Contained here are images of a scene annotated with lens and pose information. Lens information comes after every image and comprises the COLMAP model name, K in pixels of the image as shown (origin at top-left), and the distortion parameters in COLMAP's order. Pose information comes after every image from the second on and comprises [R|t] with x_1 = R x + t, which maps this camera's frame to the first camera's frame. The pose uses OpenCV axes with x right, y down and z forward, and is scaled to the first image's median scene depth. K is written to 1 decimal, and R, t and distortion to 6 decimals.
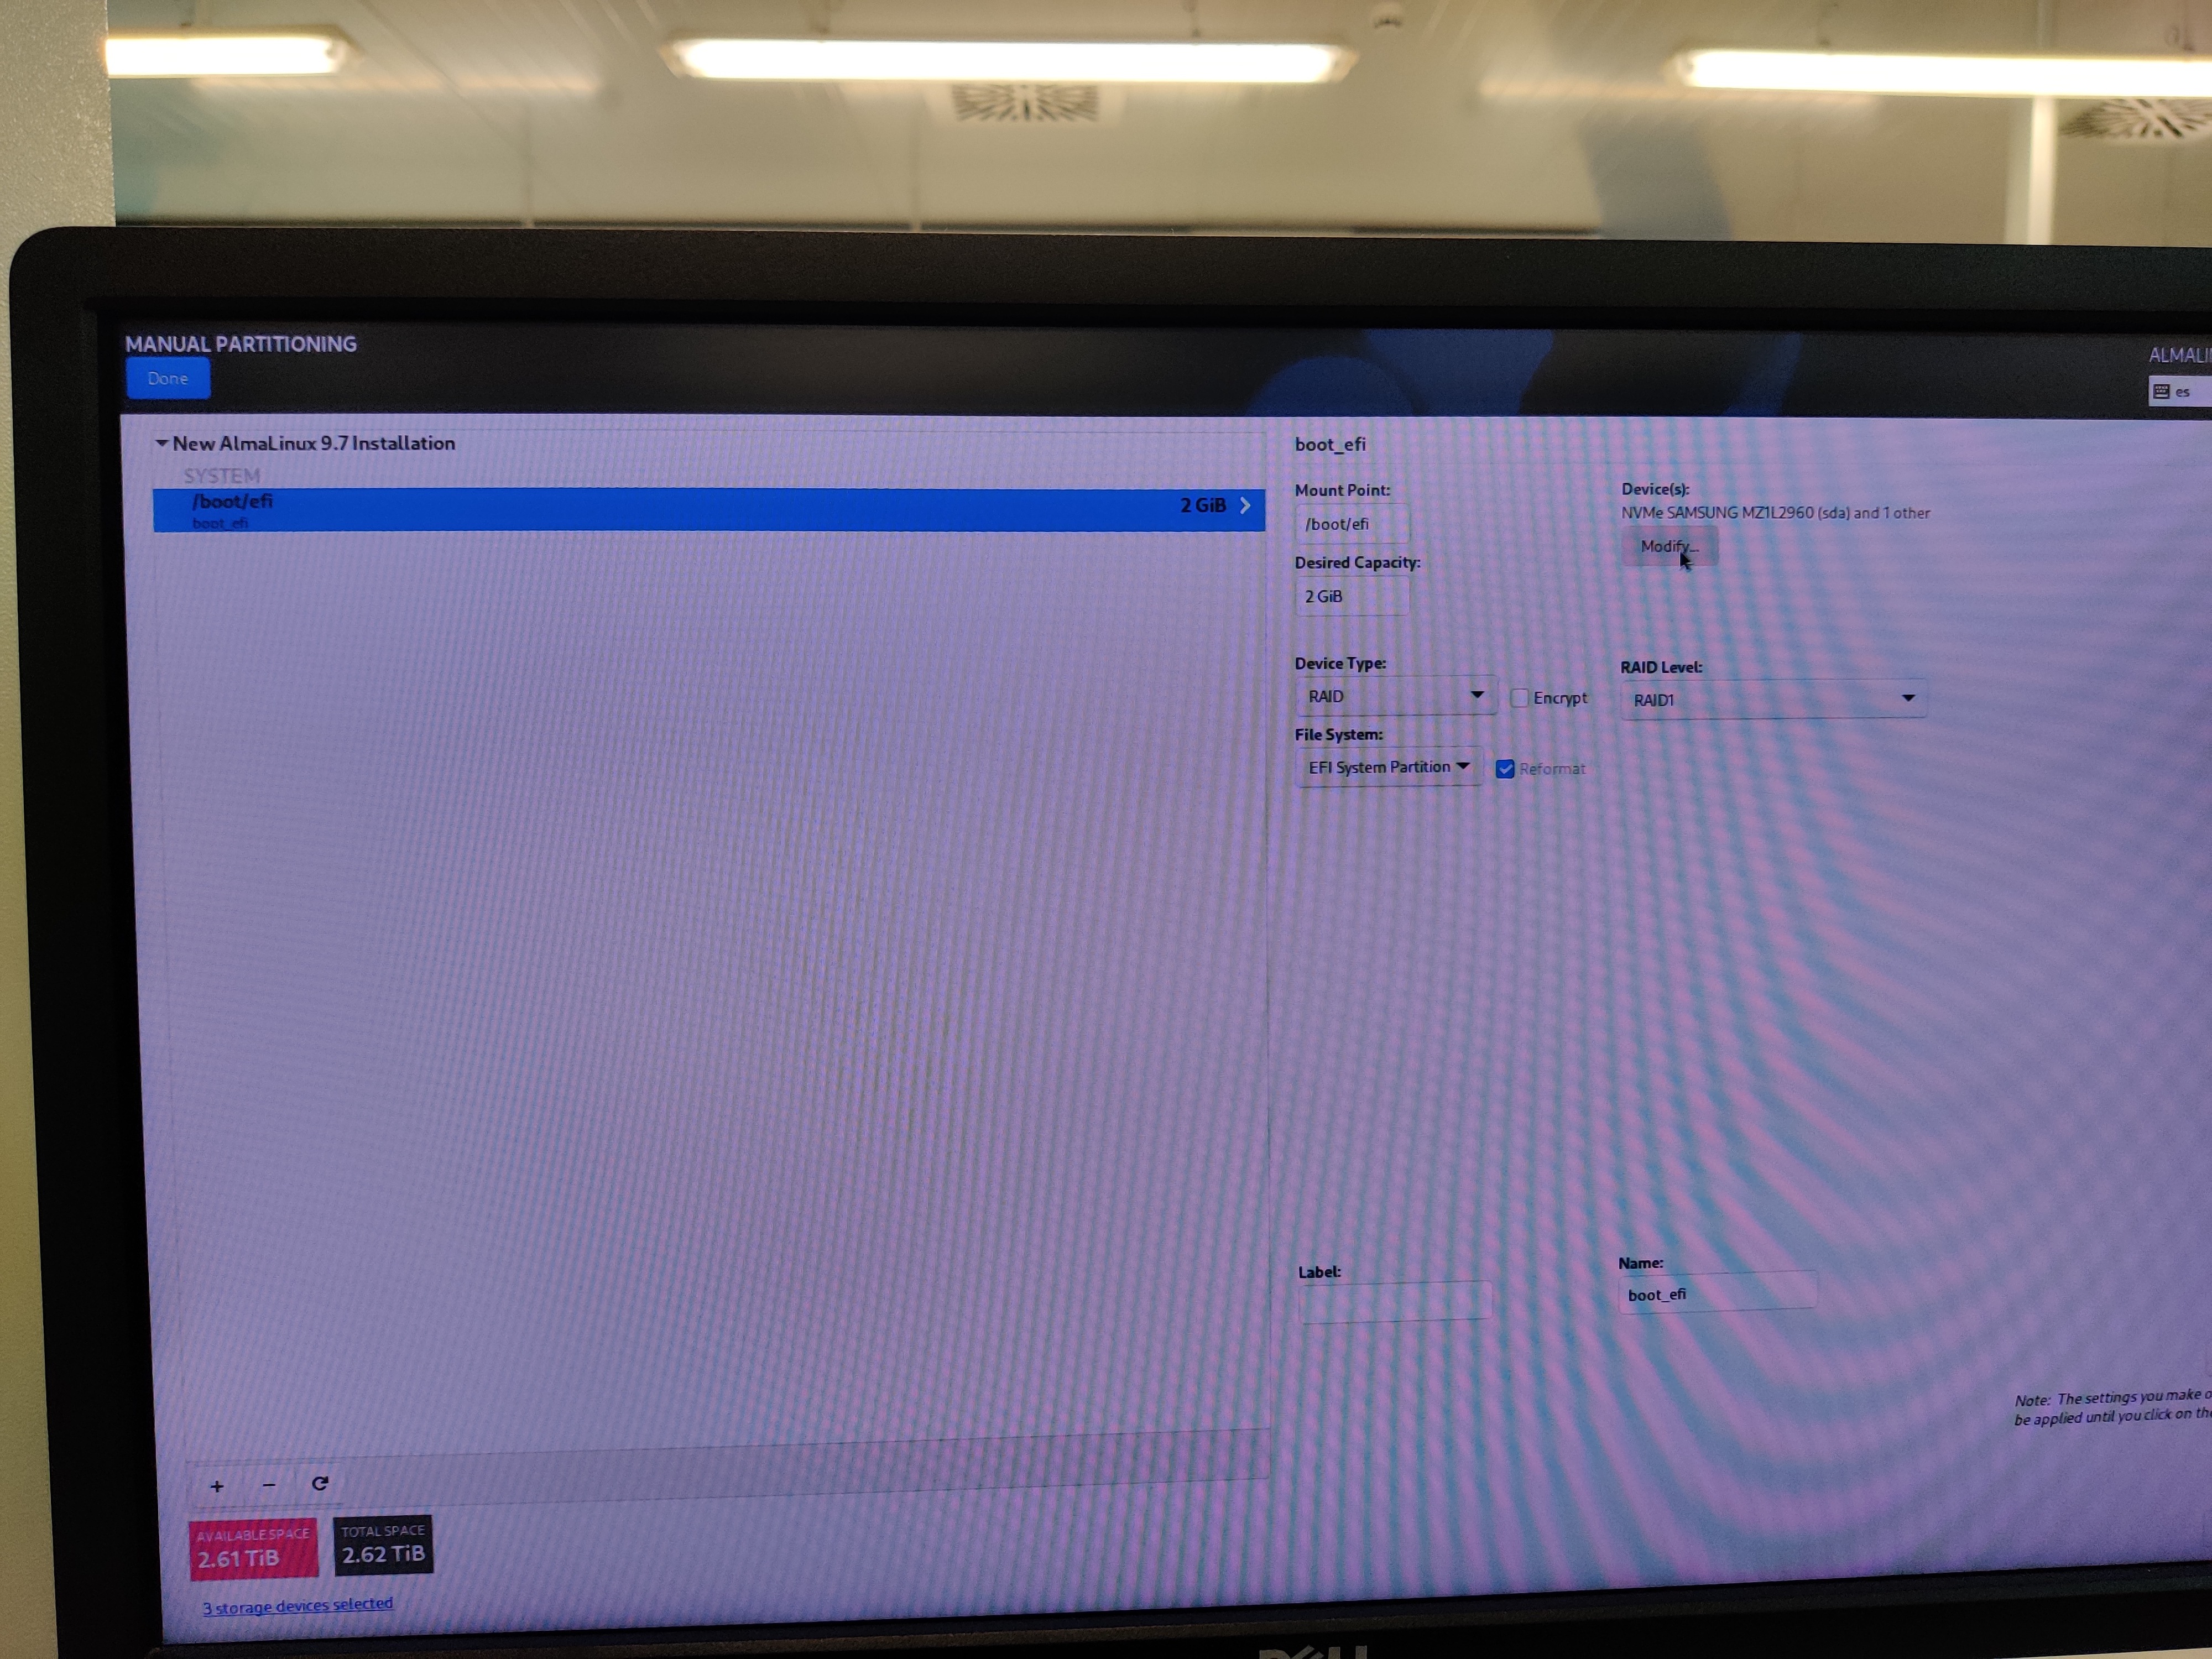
lens RADIAL K [[1856.6, 0, 1093.6], [0, 1856.6, 821.0], [0, 0, 1]] dist [-0.008915, -0.001290]
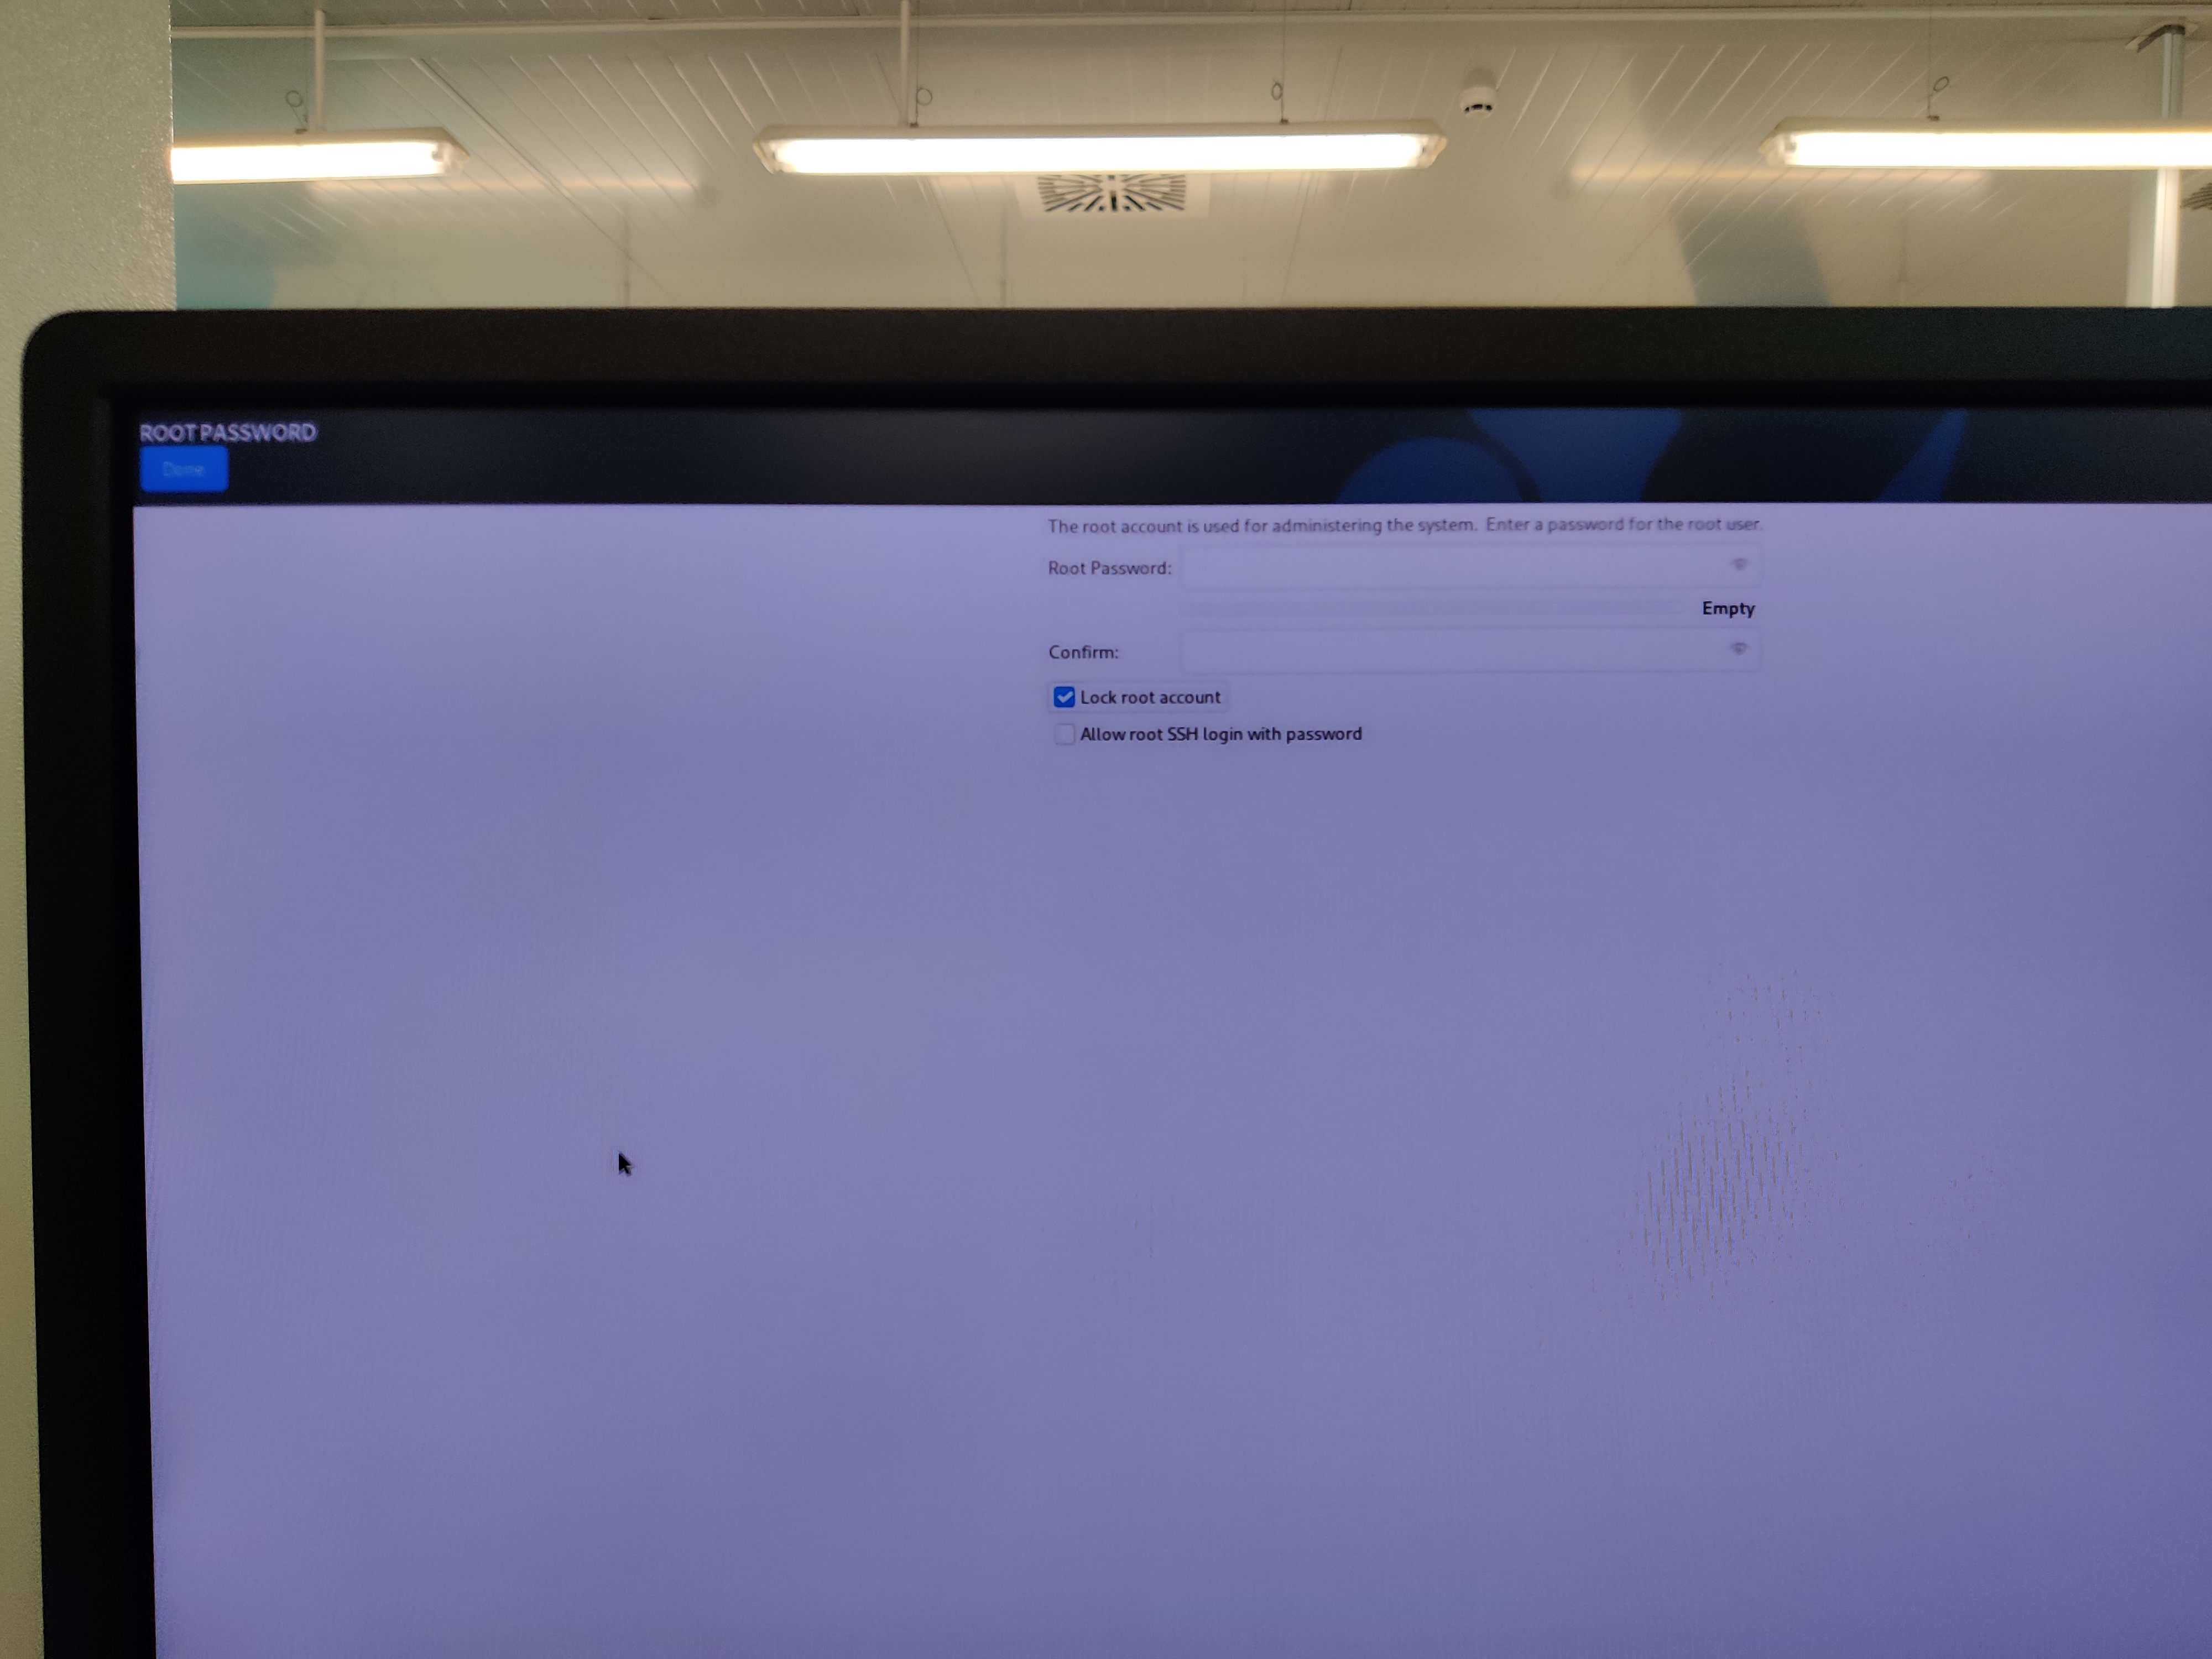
lens RADIAL K [[1744.8, 0, 1075.1], [0, 1744.8, 822.7], [0, 0, 1]] dist [-0.005210, -0.002950]
pose [[0.997988, 0.006991, -0.063009, 0.010268], [-0.009081, 0.999416, -0.032951, -0.033430], [0.062742, 0.033457, 0.997469, 0.146013]]
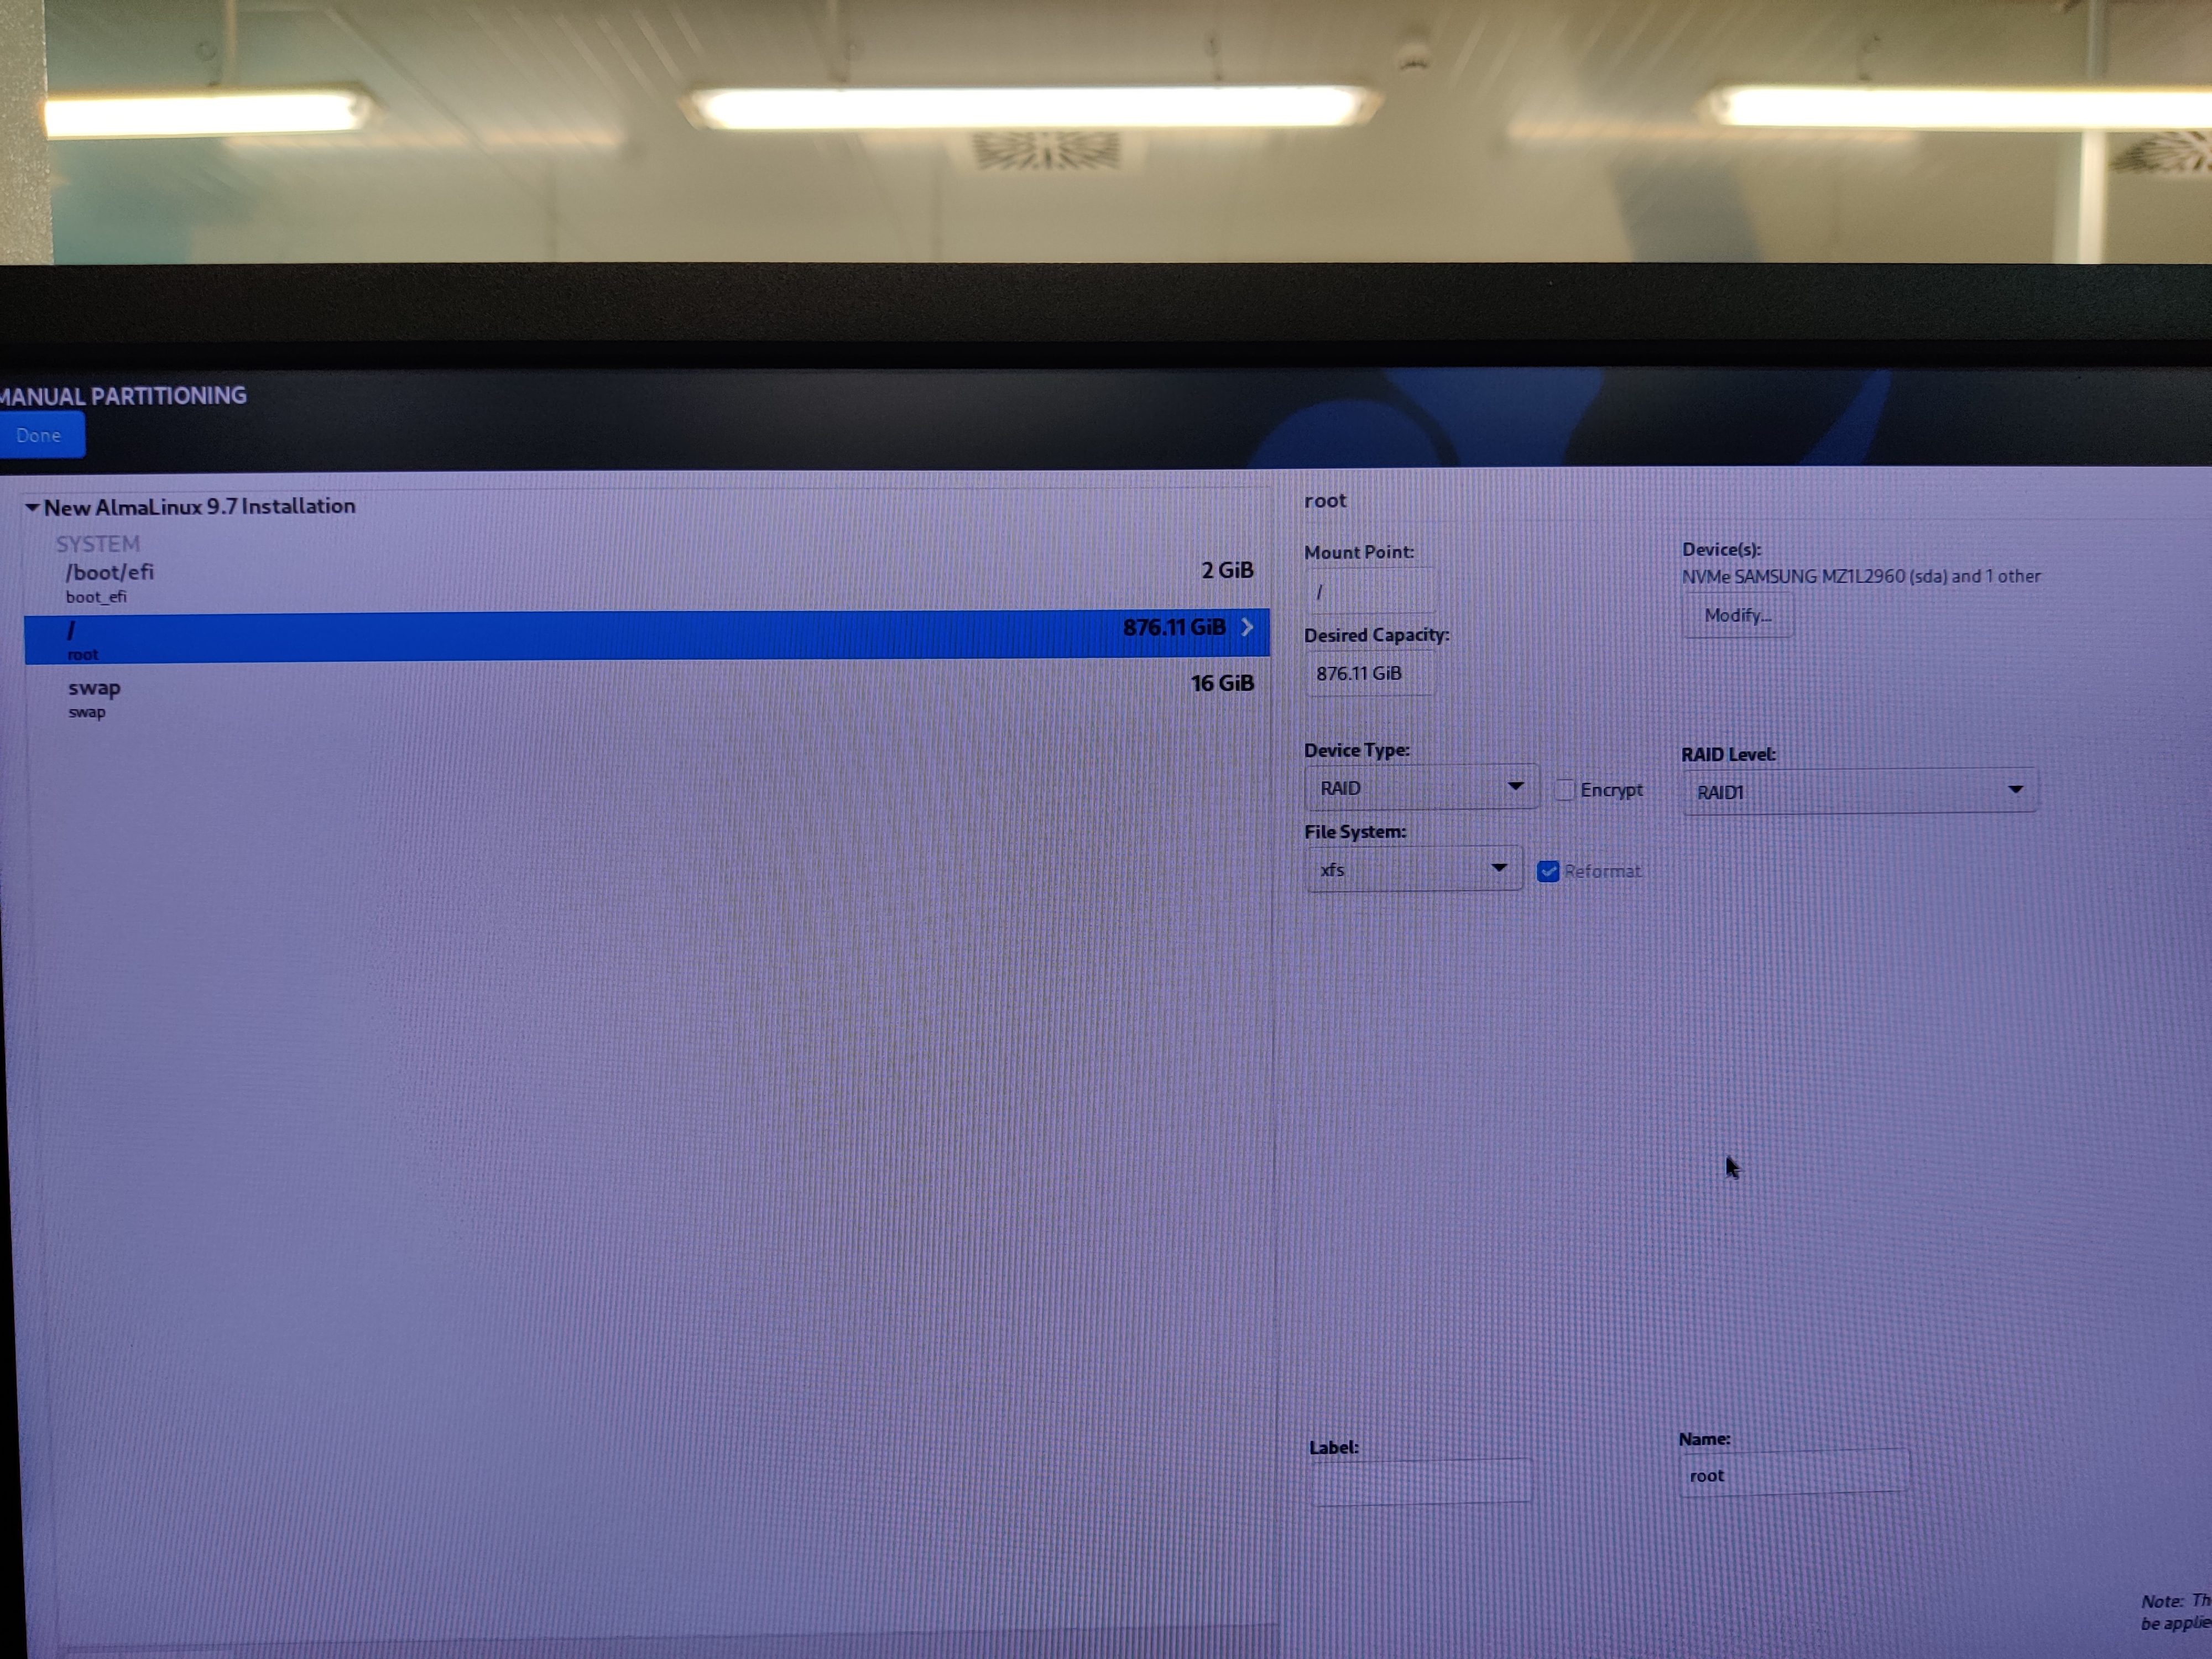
lens RADIAL K [[1710.1, 0, 1091.2], [0, 1710.1, 824.4], [0, 0, 1]] dist [-0.009061, -0.002604]
pose [[0.999509, -0.000427, -0.031323, 0.032951], [0.000229, 0.999980, -0.006331, -0.044891], [0.031325, 0.006321, 0.999489, 0.191236]]
